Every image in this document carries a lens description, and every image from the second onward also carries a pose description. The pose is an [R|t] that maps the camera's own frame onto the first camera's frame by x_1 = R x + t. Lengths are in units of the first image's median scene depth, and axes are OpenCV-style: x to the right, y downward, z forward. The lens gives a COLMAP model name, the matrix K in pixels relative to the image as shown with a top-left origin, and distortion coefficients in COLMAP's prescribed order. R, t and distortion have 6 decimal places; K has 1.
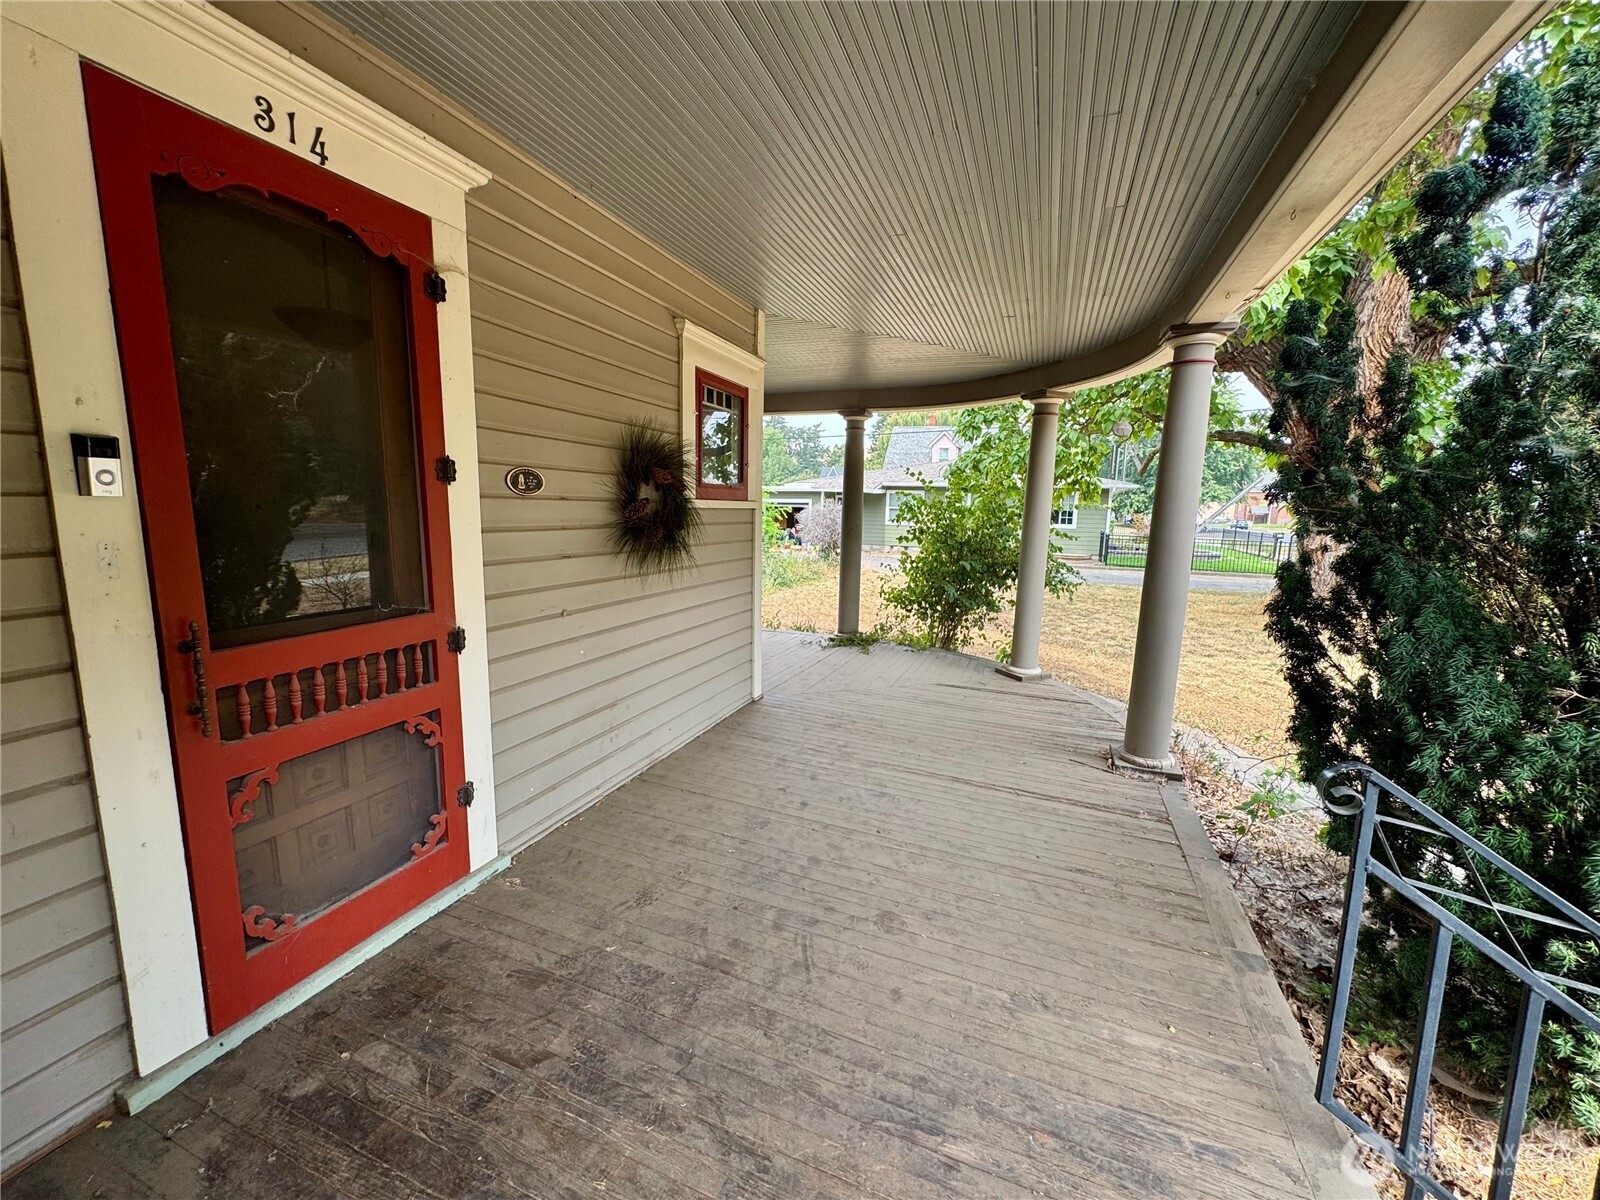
lens RADIAL K [[636.2, 0, 800.0], [0, 636.2, 600.0], [0, 0, 1]] dist [-0.003077, 0.000350]
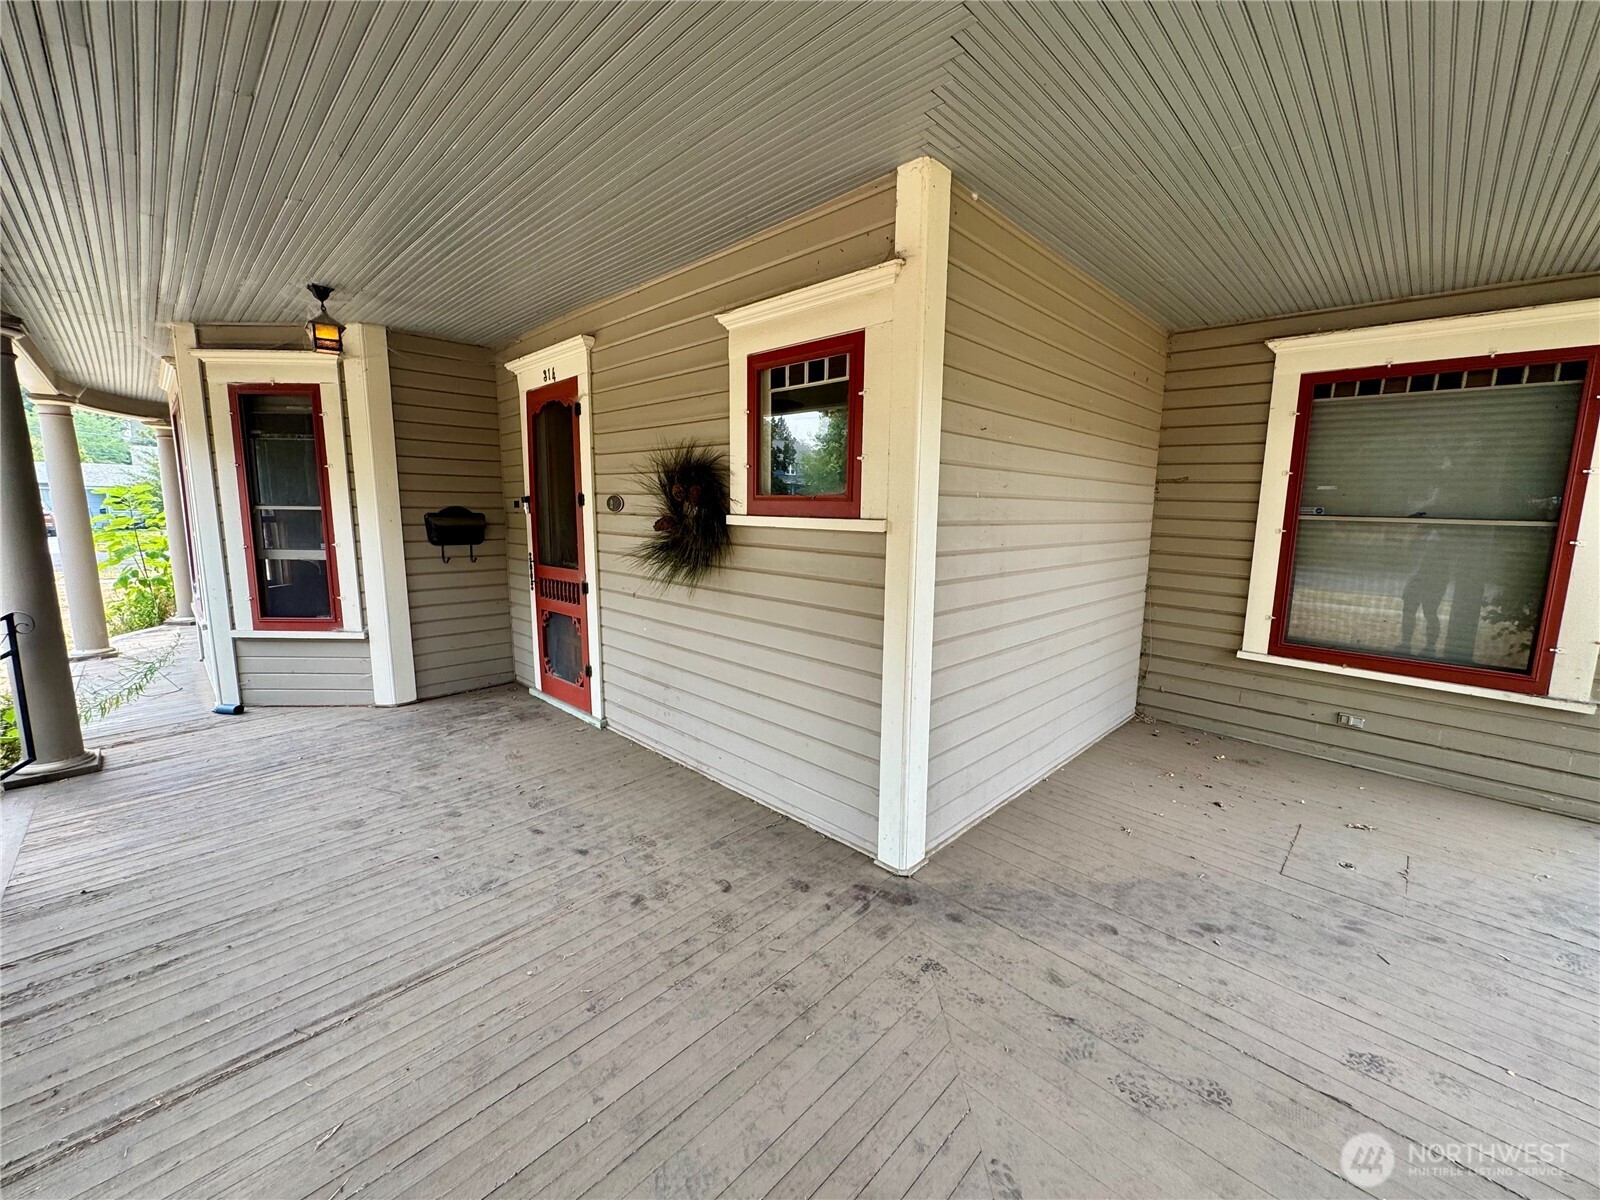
lens RADIAL K [[636.2, 0, 800.0], [0, 636.2, 600.0], [0, 0, 1]] dist [-0.003077, 0.000350]
pose [[-0.394990, 0.107537, -0.912370, 0.775769], [-0.156627, 0.970703, 0.182220, -0.284491], [0.905235, 0.214877, -0.366574, 1.856264]]
